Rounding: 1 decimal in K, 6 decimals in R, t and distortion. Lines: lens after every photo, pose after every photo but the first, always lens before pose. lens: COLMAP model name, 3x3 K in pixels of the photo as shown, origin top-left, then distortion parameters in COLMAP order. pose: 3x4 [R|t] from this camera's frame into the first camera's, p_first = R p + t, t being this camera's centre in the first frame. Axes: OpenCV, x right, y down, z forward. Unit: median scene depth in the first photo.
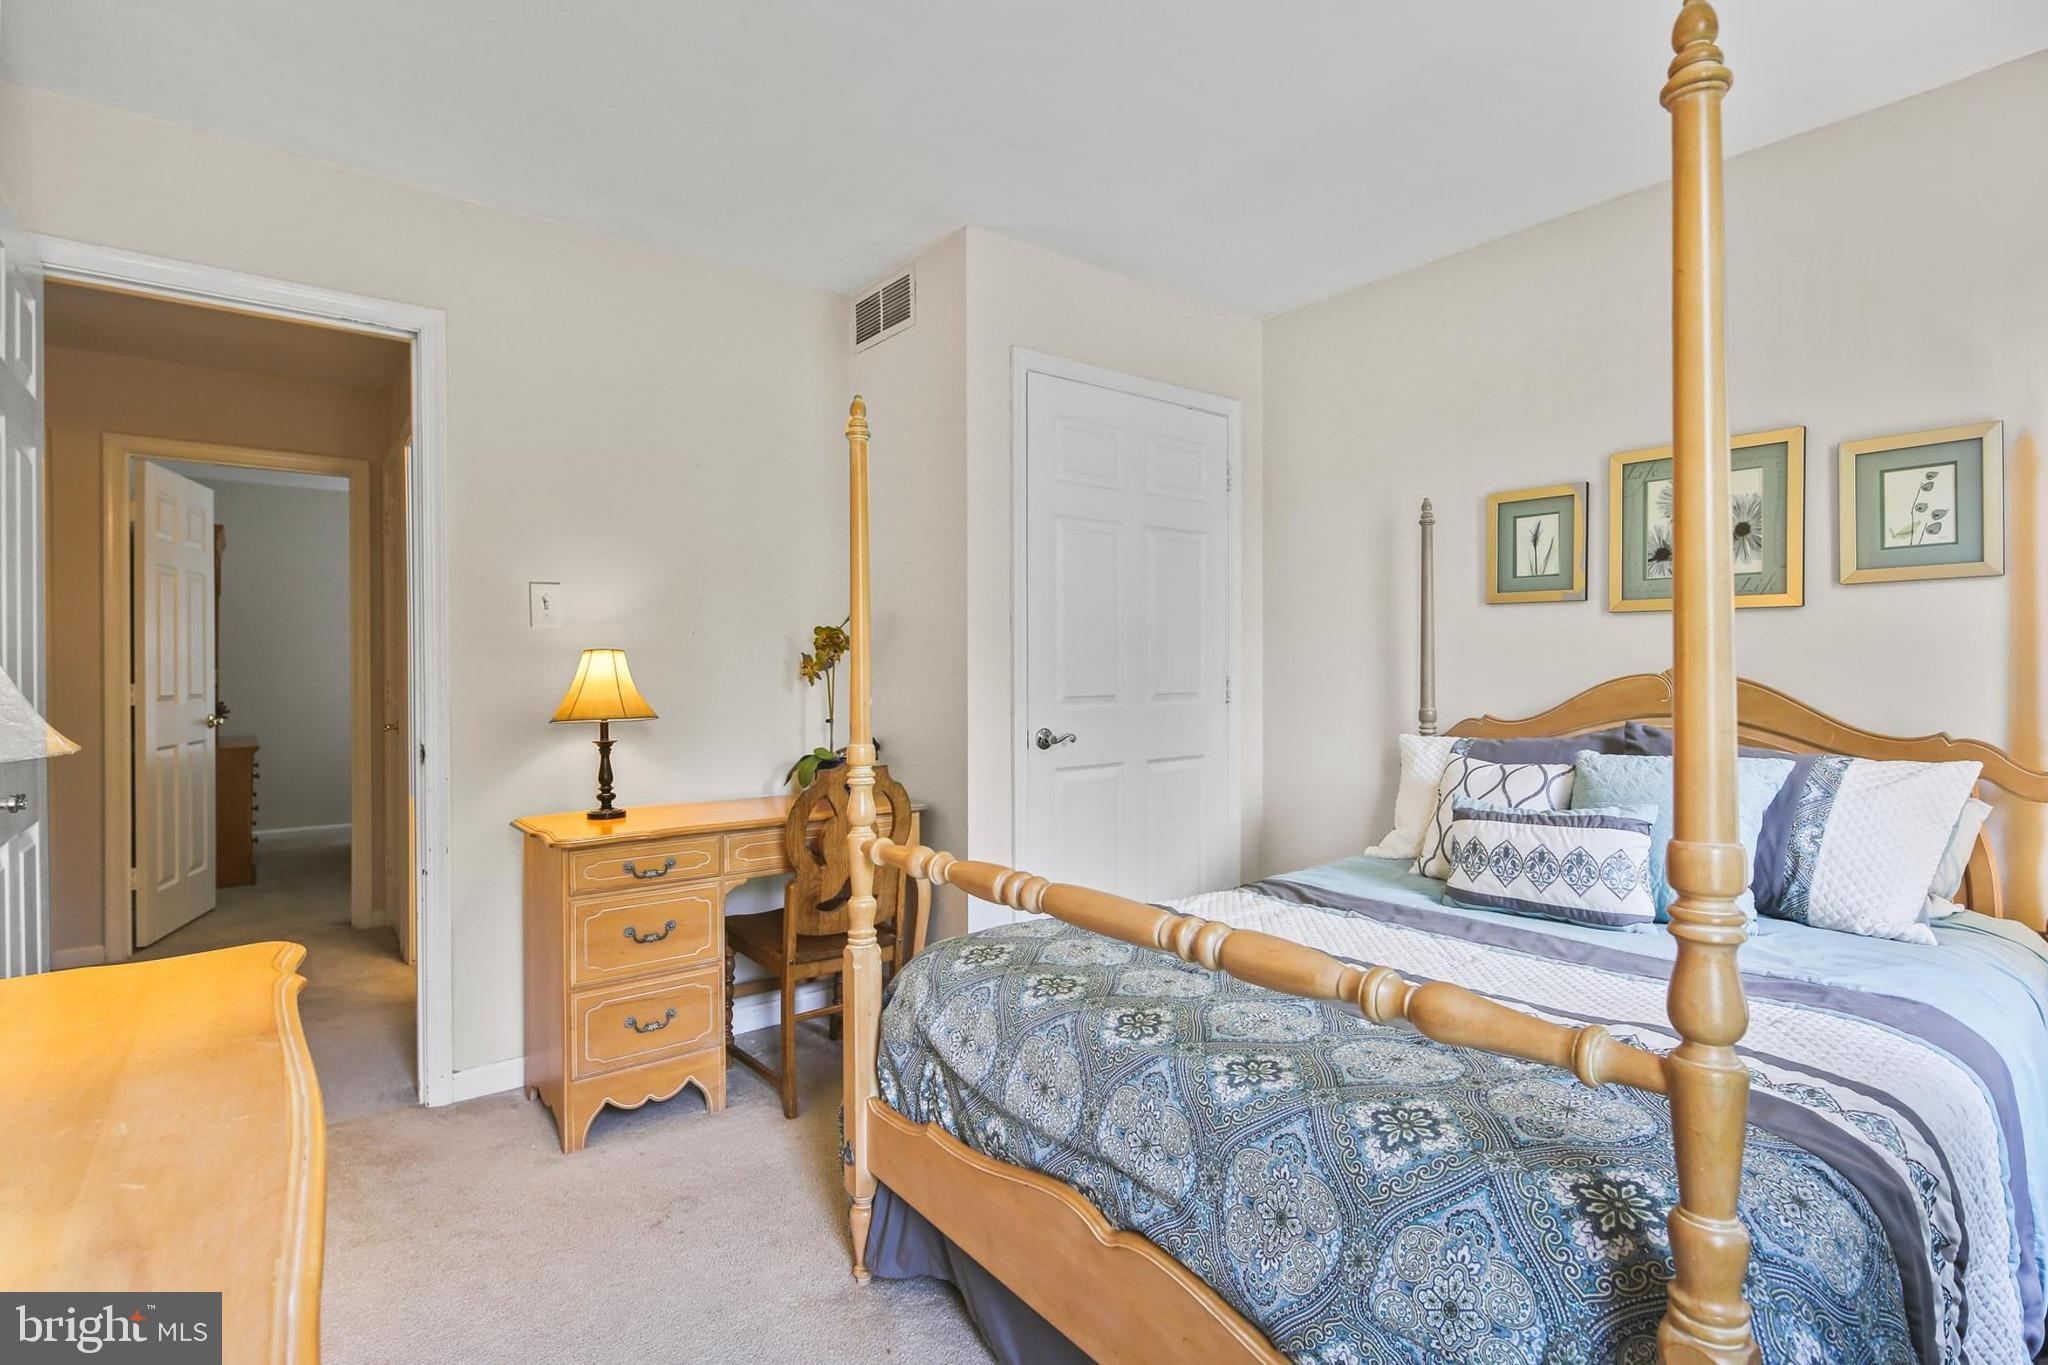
lens RADIAL K [[1002.3, 0, 1024.0], [0, 1002.3, 682.5], [0, 0, 1]] dist [0.002193, 0.000316]
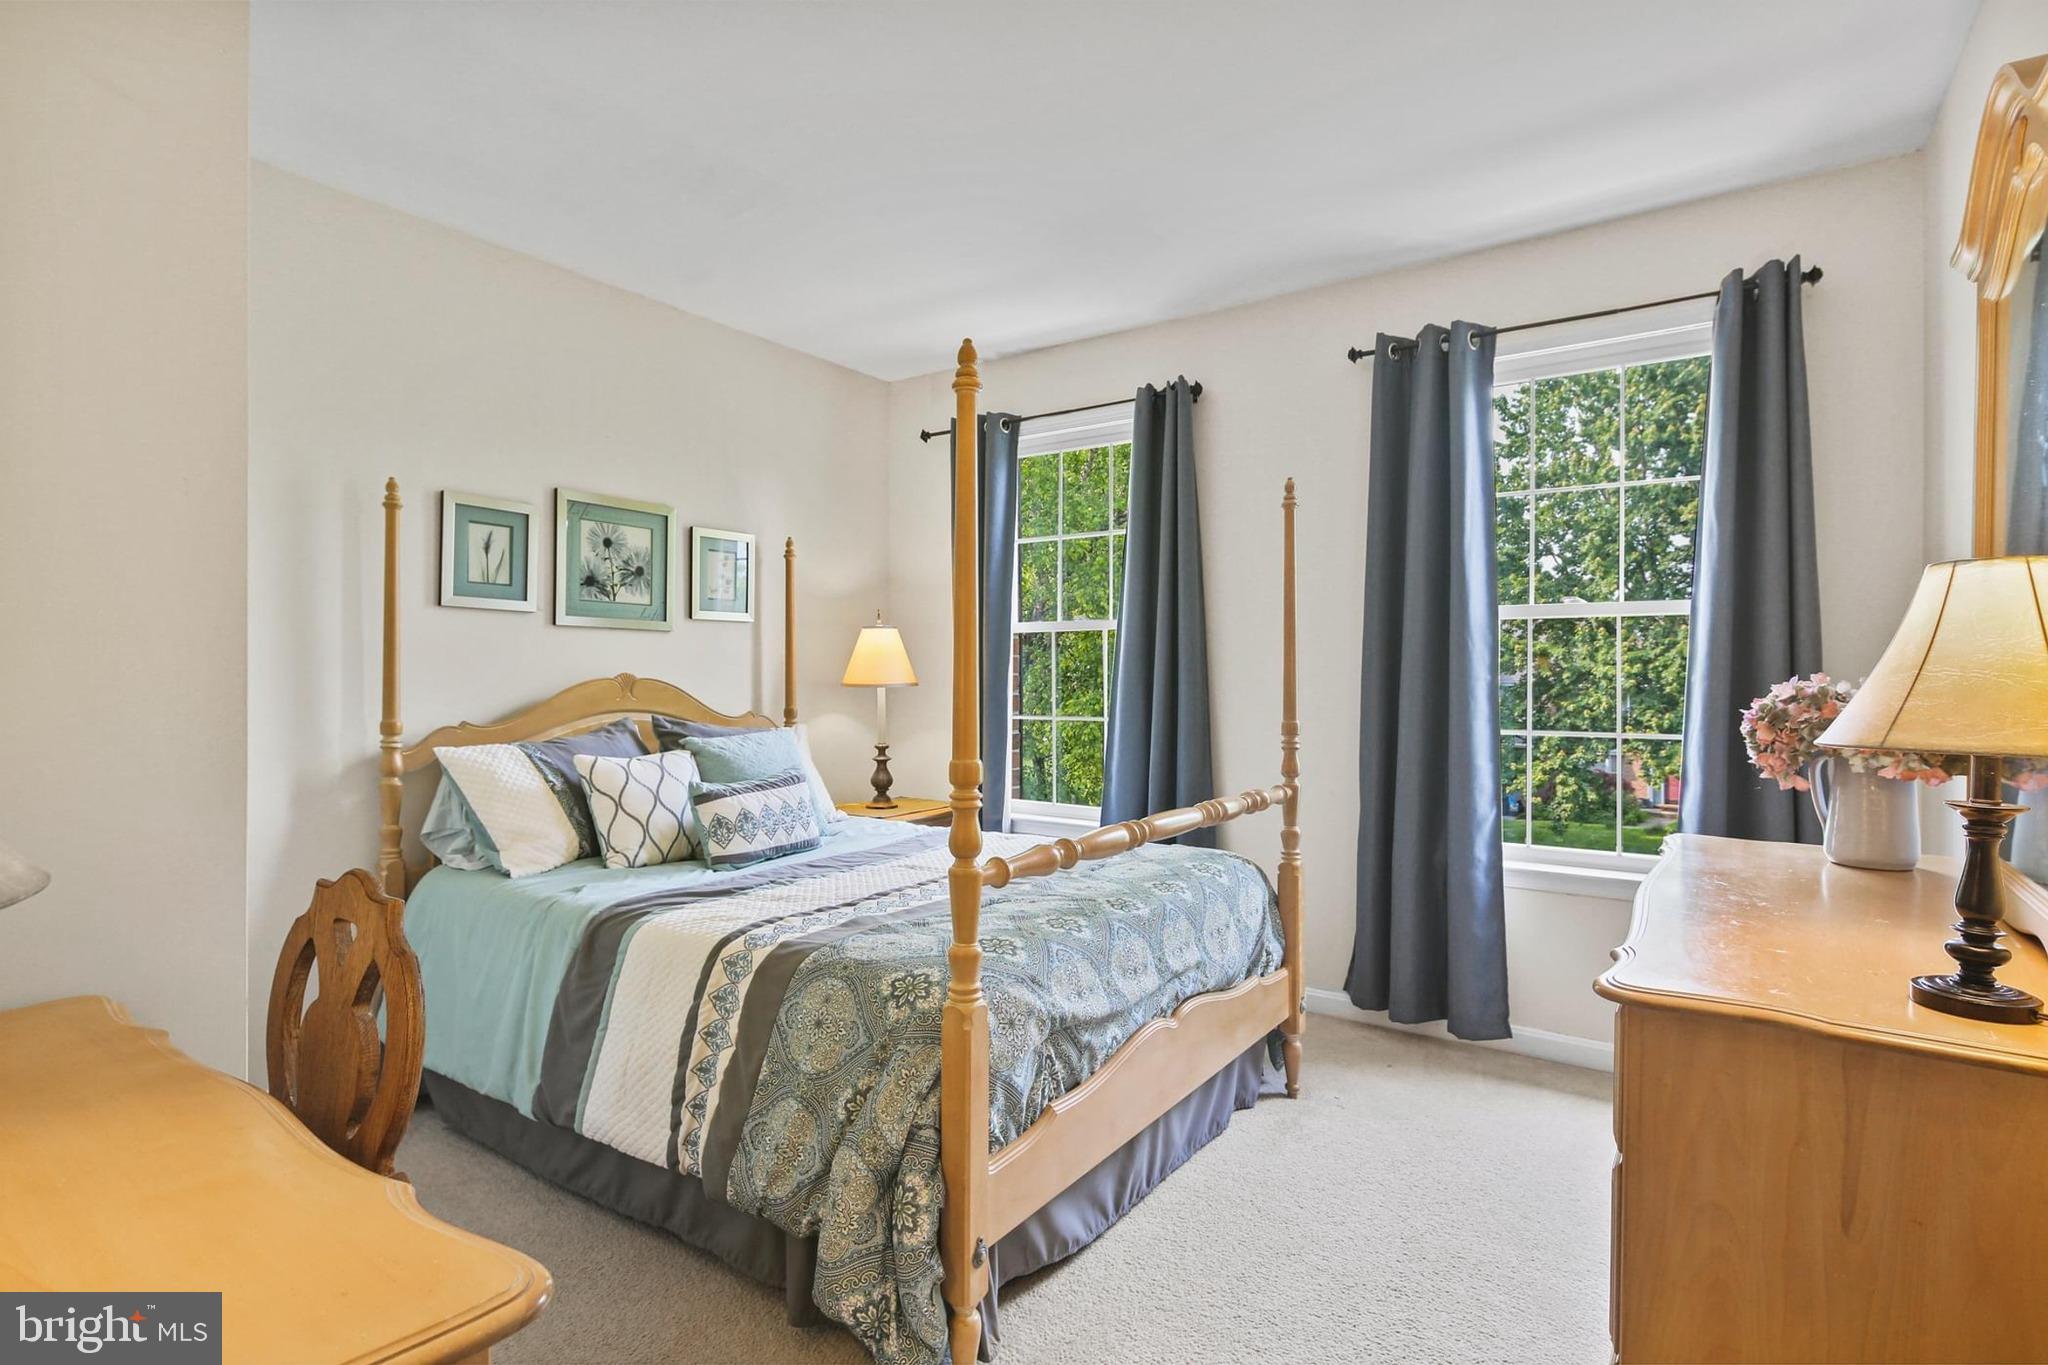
lens RADIAL K [[1002.3, 0, 1024.0], [0, 1002.3, 682.5], [0, 0, 1]] dist [0.002193, 0.000316]
pose [[-0.305960, -0.002772, 0.952040, -0.726512], [0.008311, 0.999950, 0.005582, -0.005822], [-0.952008, 0.009621, -0.305921, 0.900118]]
